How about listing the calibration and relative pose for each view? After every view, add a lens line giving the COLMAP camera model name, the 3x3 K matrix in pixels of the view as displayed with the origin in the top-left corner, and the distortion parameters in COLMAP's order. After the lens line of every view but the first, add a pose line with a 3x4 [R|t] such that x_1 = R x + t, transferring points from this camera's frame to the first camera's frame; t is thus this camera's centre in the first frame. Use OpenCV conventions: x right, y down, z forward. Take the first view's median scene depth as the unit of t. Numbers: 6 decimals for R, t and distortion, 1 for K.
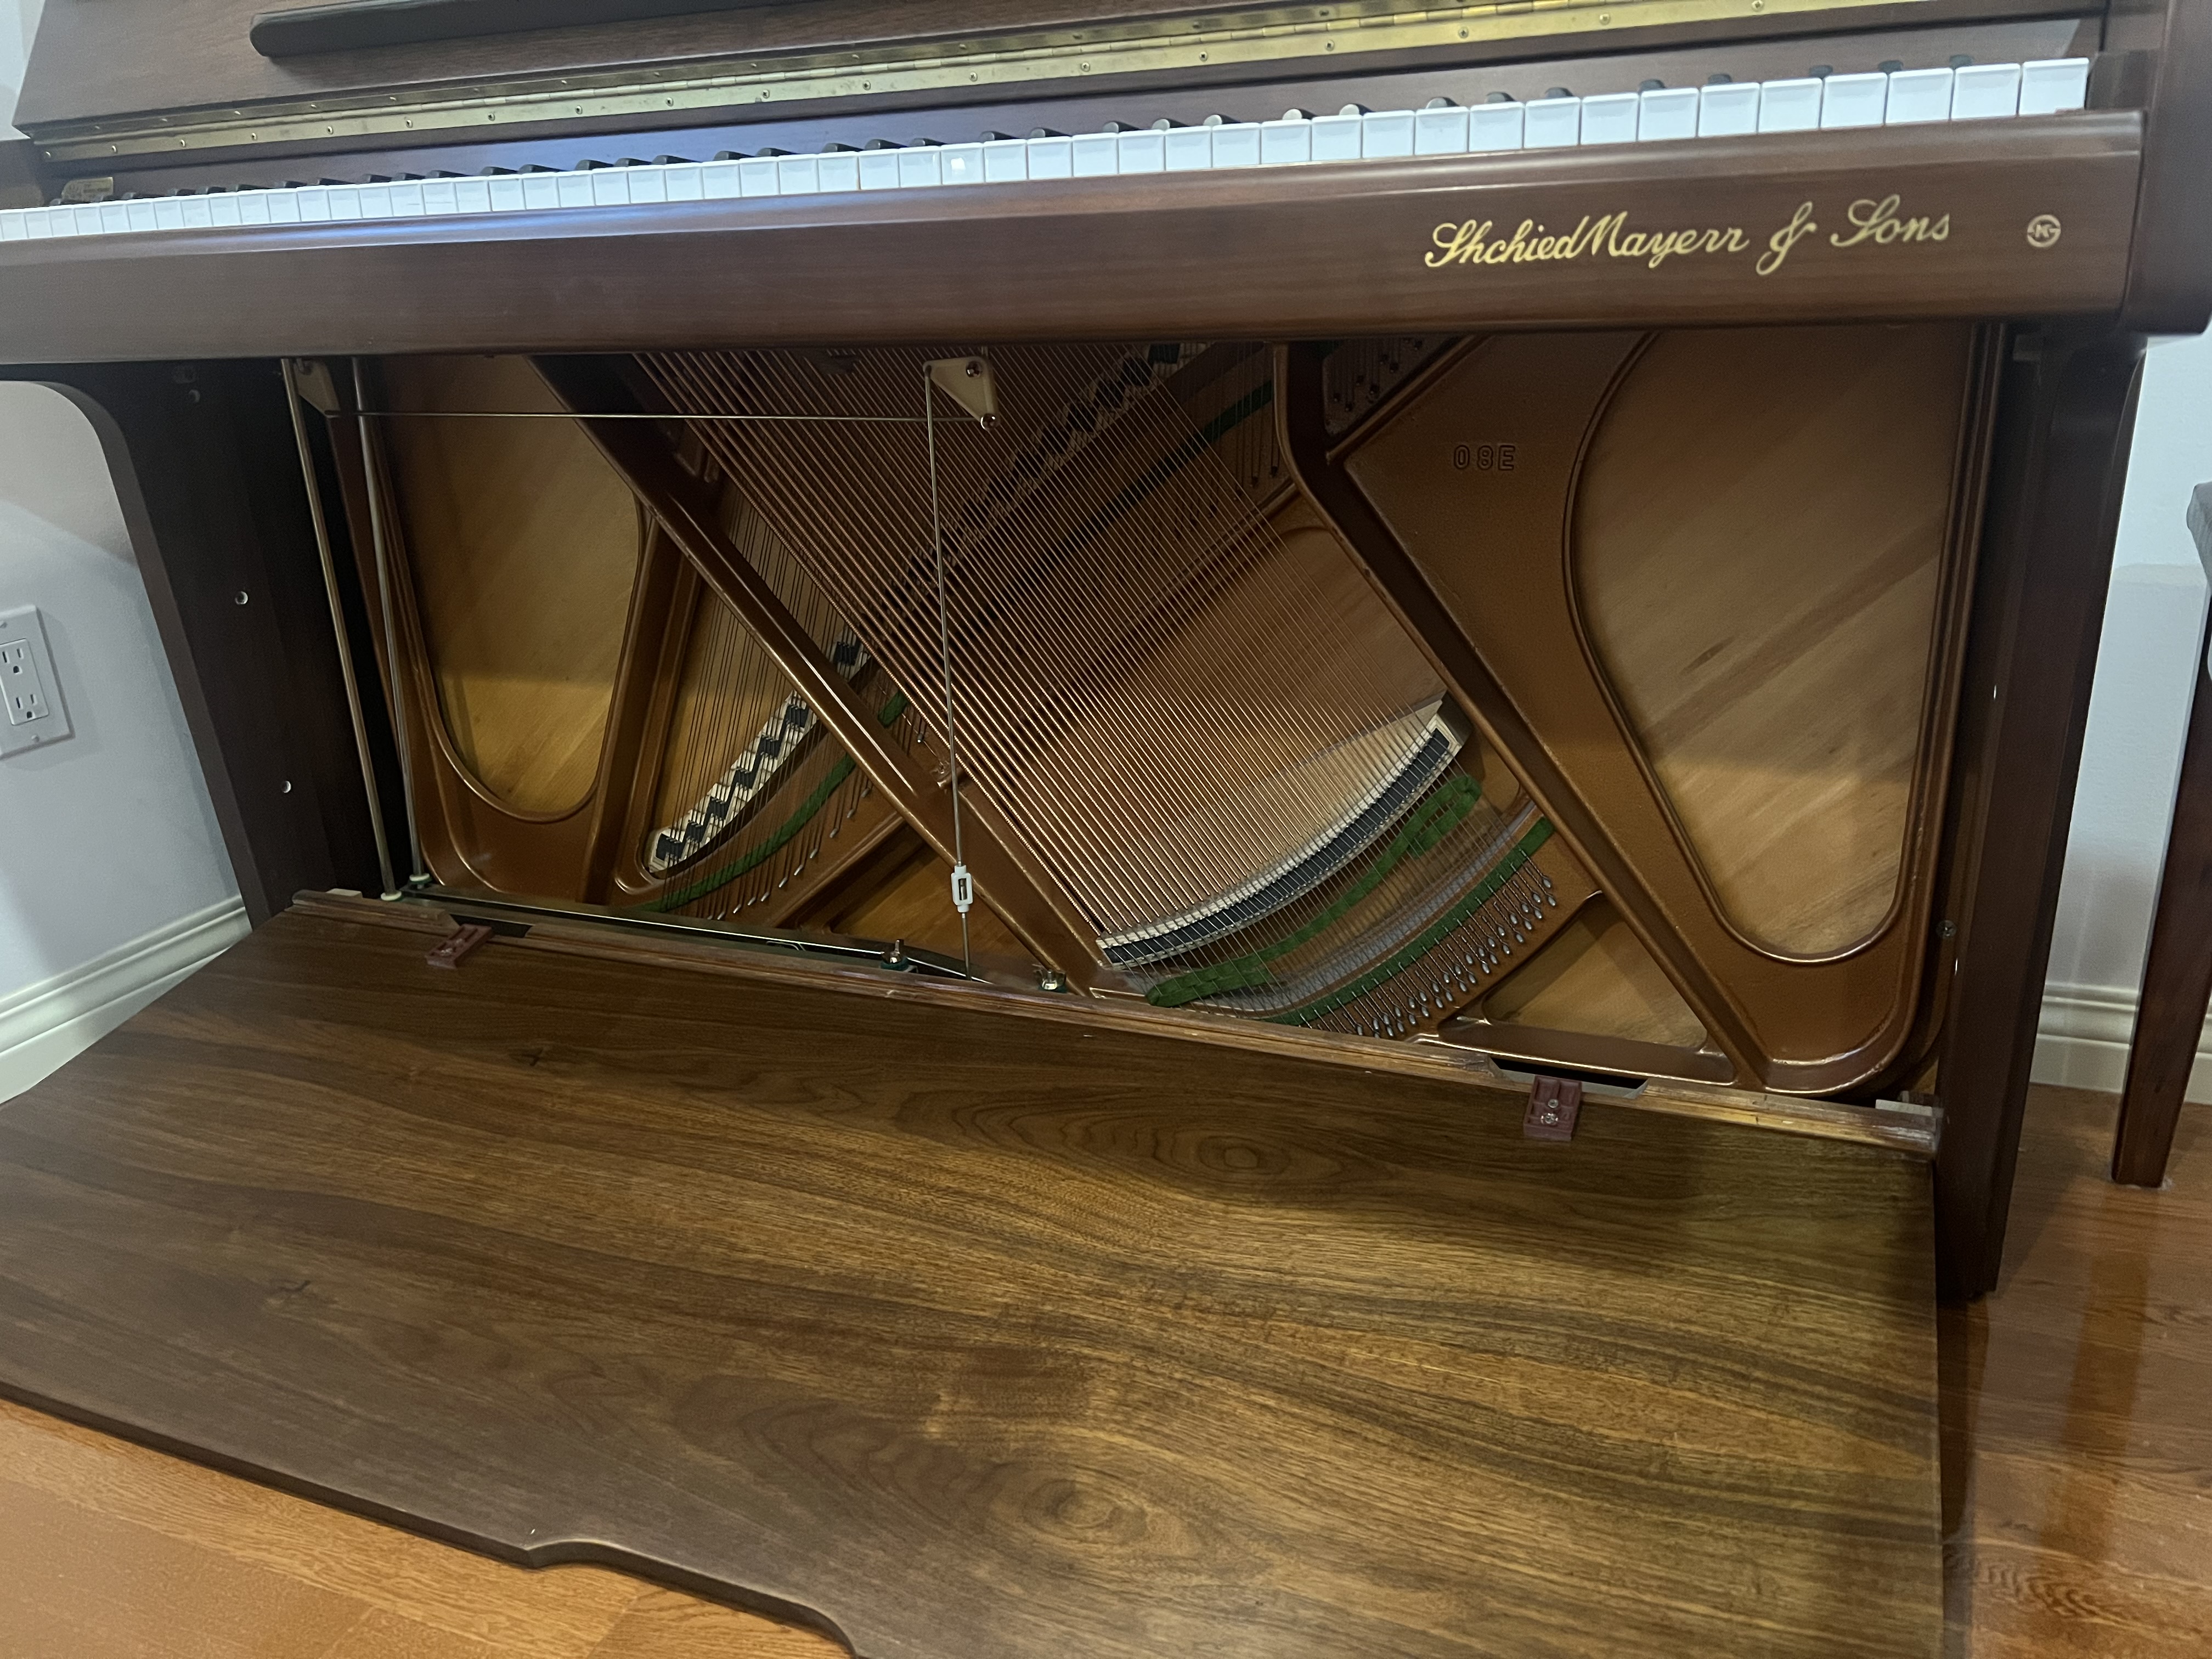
lens RADIAL K [[1674.5, 0, 1096.4], [0, 1674.5, 830.2], [0, 0, 1]] dist [0.015723, 0.001850]
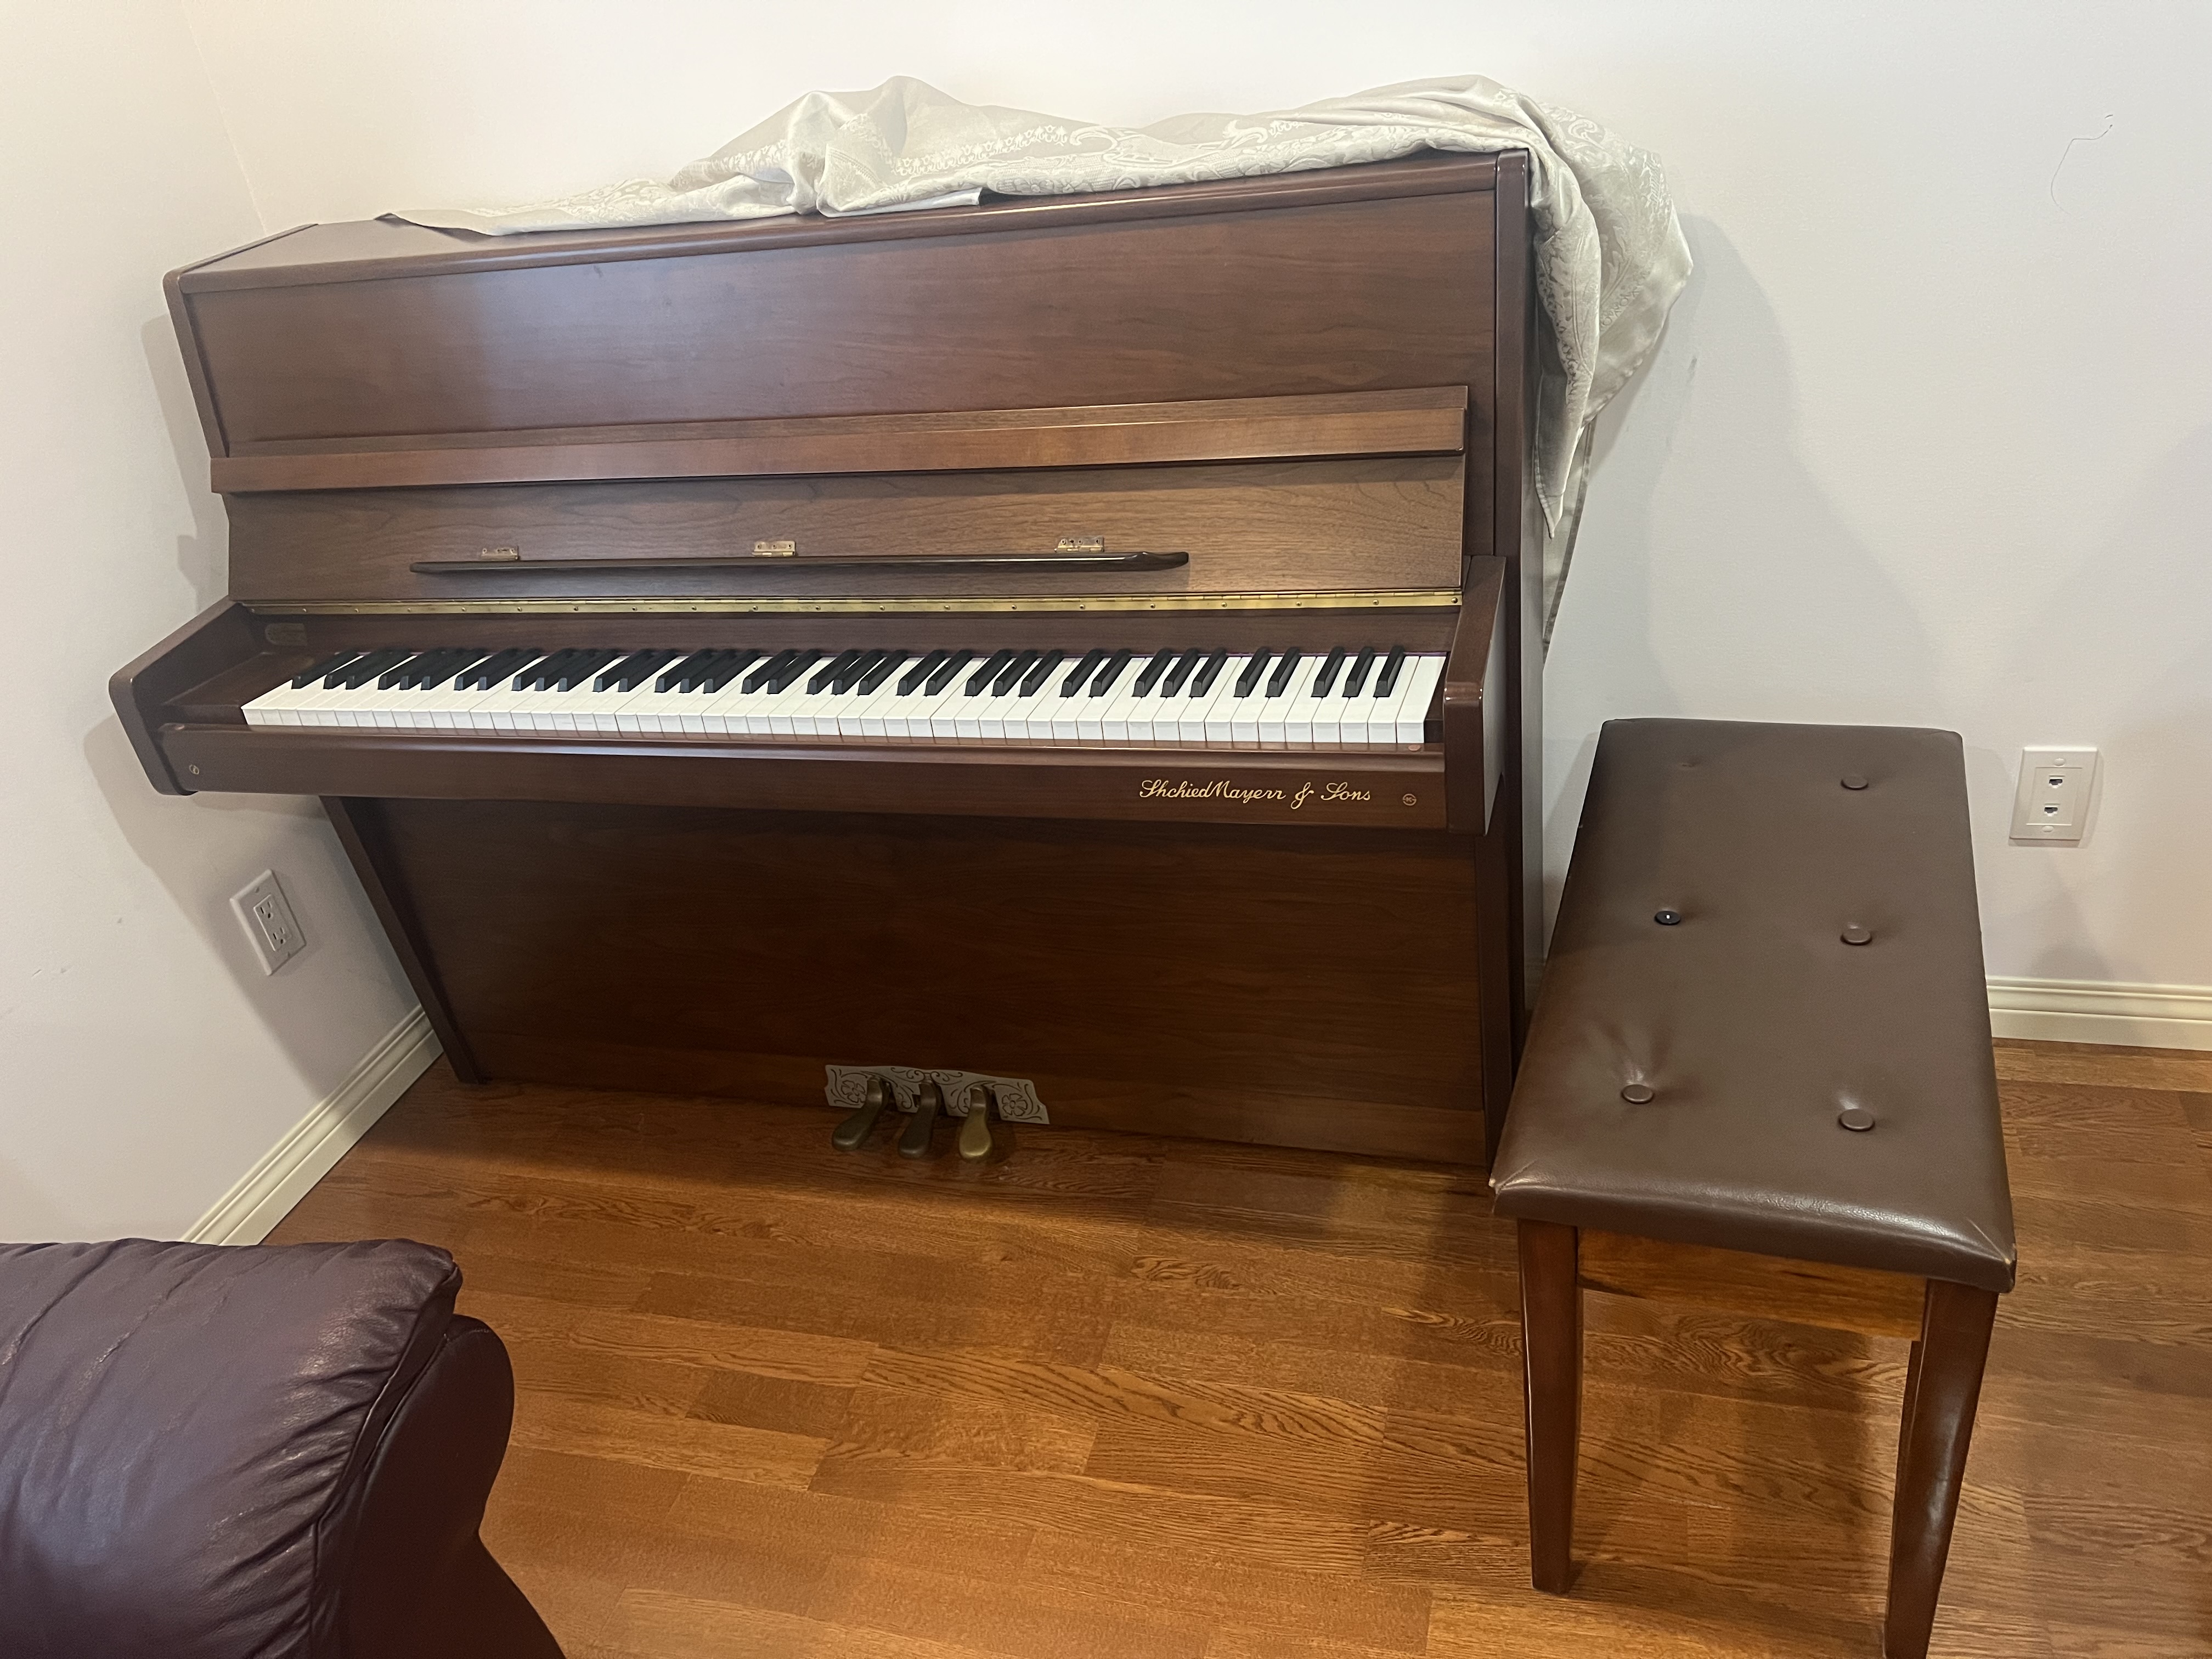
lens RADIAL K [[1674.5, 0, 1114.2], [0, 1674.5, 826.7], [0, 0, 1]] dist [0.015723, 0.001850]
pose [[0.989325, -0.133615, 0.058172, 0.044625], [0.121896, 0.977500, 0.172151, -0.659406], [-0.079865, -0.163223, 0.983351, -0.994926]]
